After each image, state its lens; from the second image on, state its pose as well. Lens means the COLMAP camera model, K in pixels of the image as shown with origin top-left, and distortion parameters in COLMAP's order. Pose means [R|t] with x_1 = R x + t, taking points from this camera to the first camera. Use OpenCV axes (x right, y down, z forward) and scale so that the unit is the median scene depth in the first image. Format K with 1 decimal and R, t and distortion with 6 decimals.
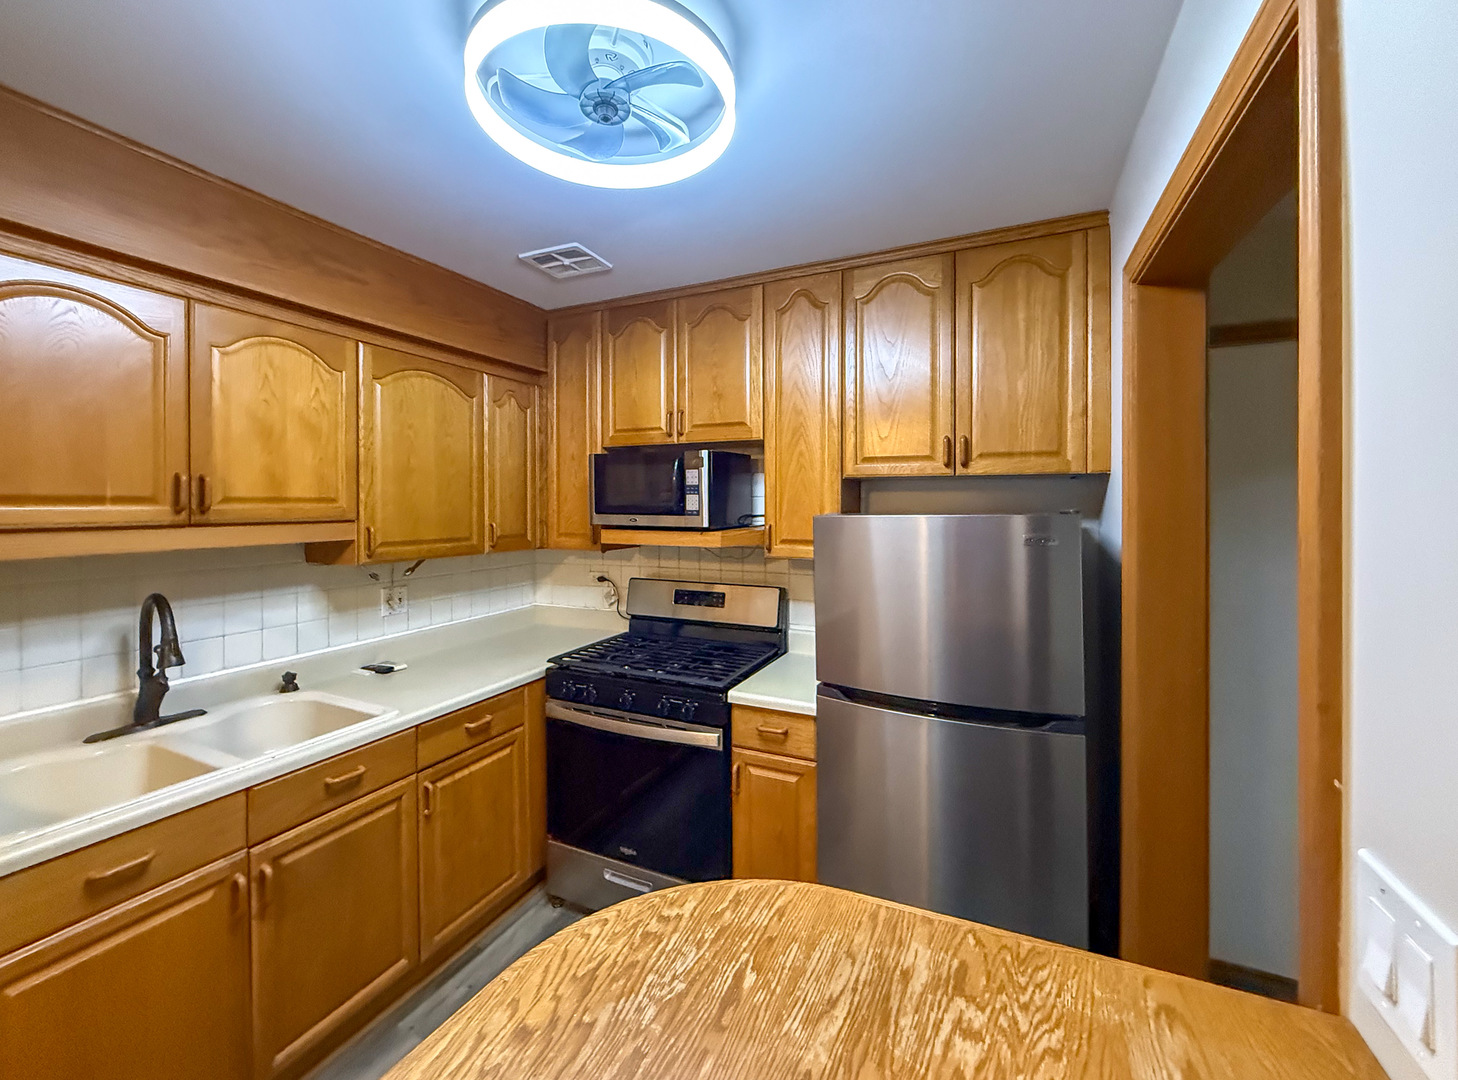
lens RADIAL K [[596.8, 0, 723.9], [0, 596.8, 499.5], [0, 0, 1]] dist [0.000339, 0.000101]
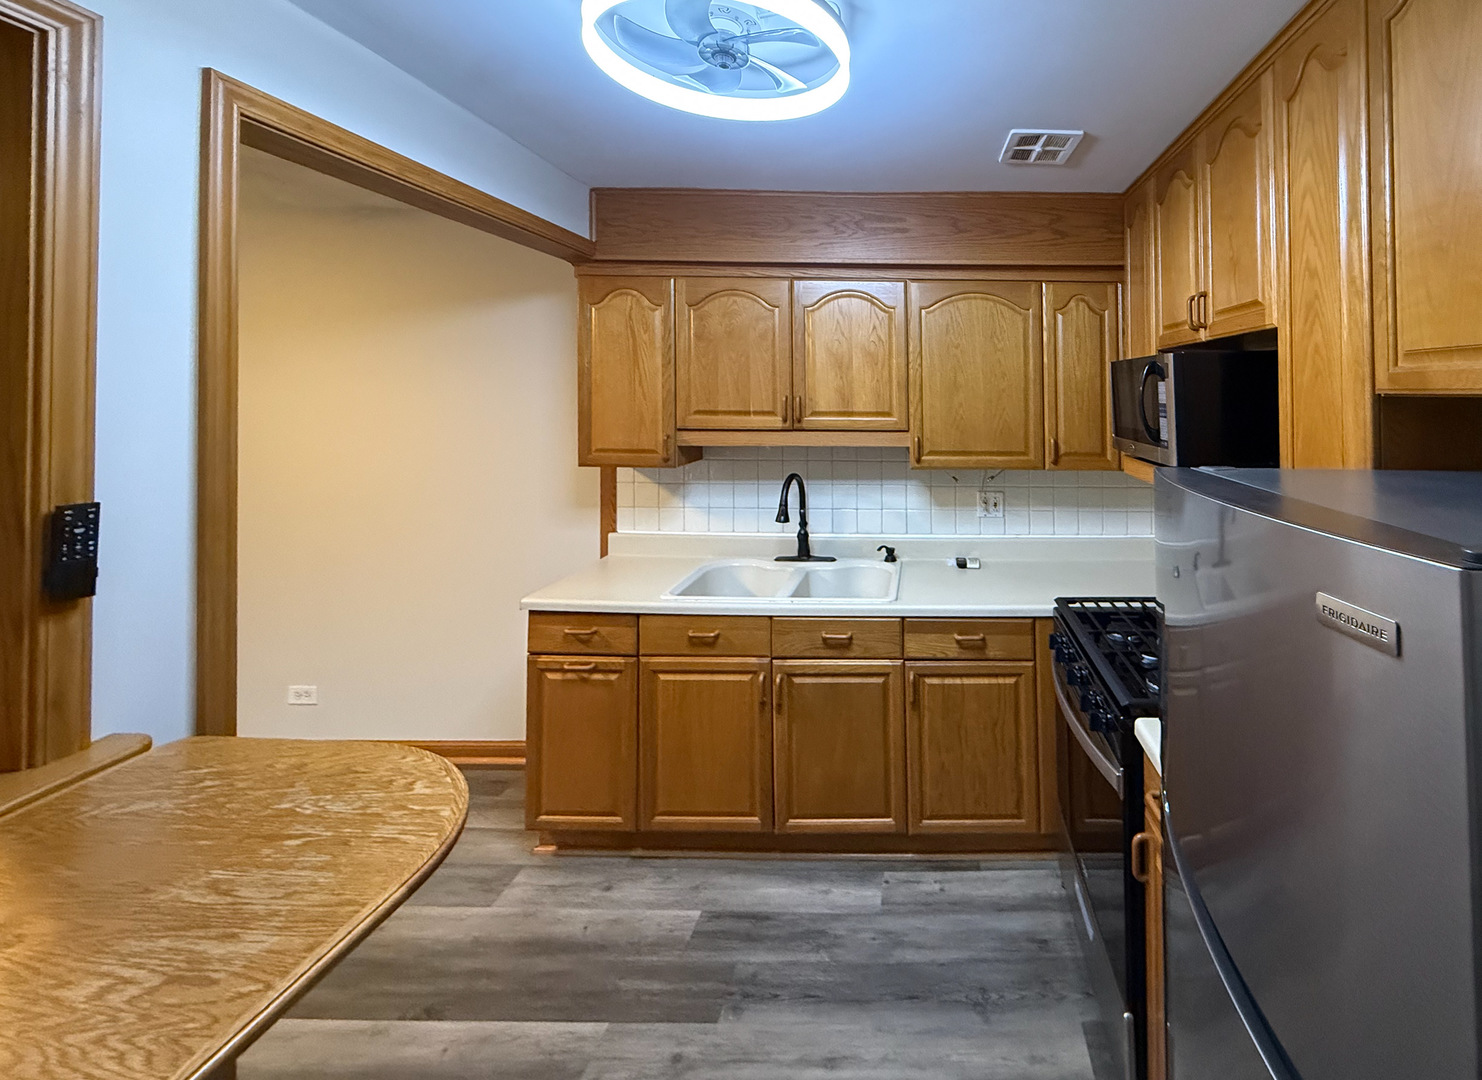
lens RADIAL K [[560.5, 0, 741.5], [0, 560.5, 400.7], [0, 0, 1]] dist [-0.001484, -0.000119]
pose [[0.442017, -0.004215, -0.896997, 0.283678], [-0.002925, 0.999977, -0.006140, -0.019960], [0.897002, 0.005337, 0.441995, 0.249494]]
